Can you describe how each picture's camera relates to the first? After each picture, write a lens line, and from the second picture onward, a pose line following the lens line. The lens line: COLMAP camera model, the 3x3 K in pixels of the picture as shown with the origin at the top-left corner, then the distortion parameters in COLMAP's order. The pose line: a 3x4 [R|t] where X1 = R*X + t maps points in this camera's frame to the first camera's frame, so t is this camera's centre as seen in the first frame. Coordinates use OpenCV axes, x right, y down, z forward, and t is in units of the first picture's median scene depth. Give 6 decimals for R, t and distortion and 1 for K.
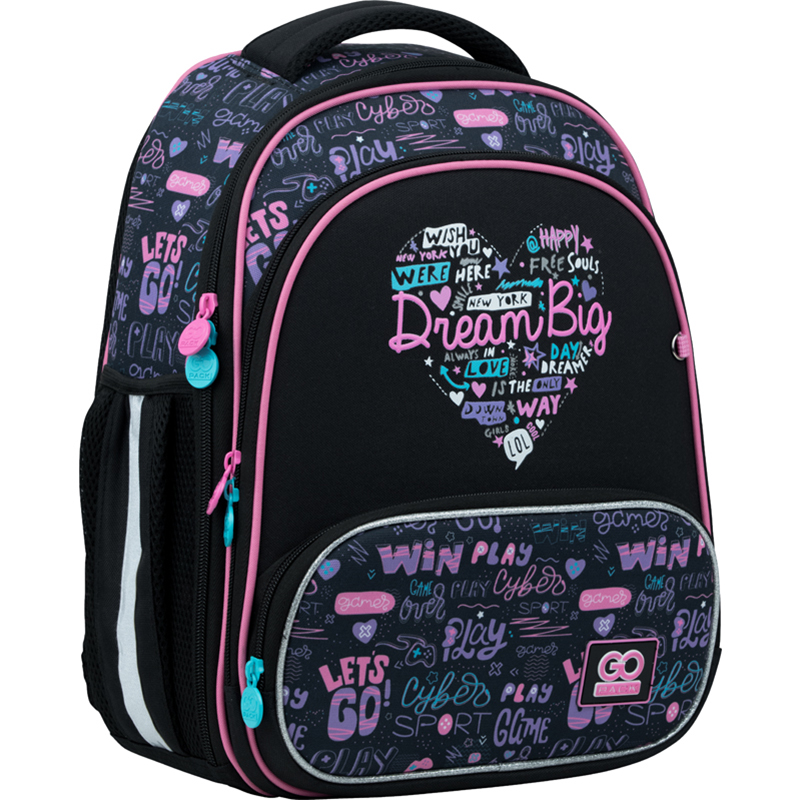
lens RADIAL K [[4241.4, 0, 400.0], [0, 4241.4, 400.0], [0, 0, 1]] dist [-0.080918, 10.453339]
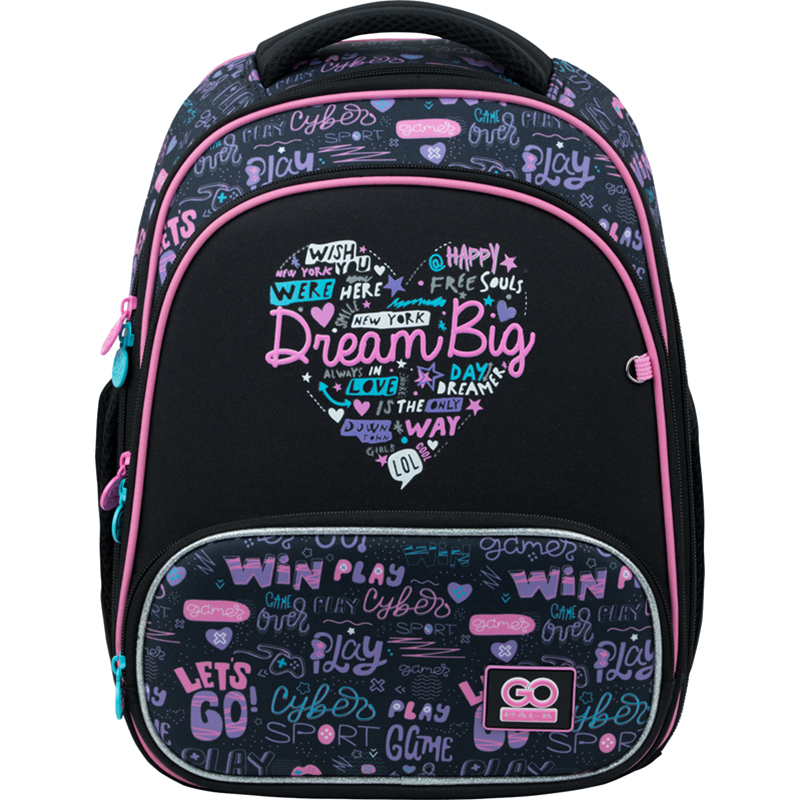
lens RADIAL K [[4241.4, 0, 400.0], [0, 4241.4, 400.0], [0, 0, 1]] dist [-0.080918, 10.453339]
pose [[0.839267, 0.078041, -0.538090, 0.562829], [-0.035694, 0.995419, 0.088696, -0.093001], [0.542547, -0.055233, 0.838208, 0.167359]]
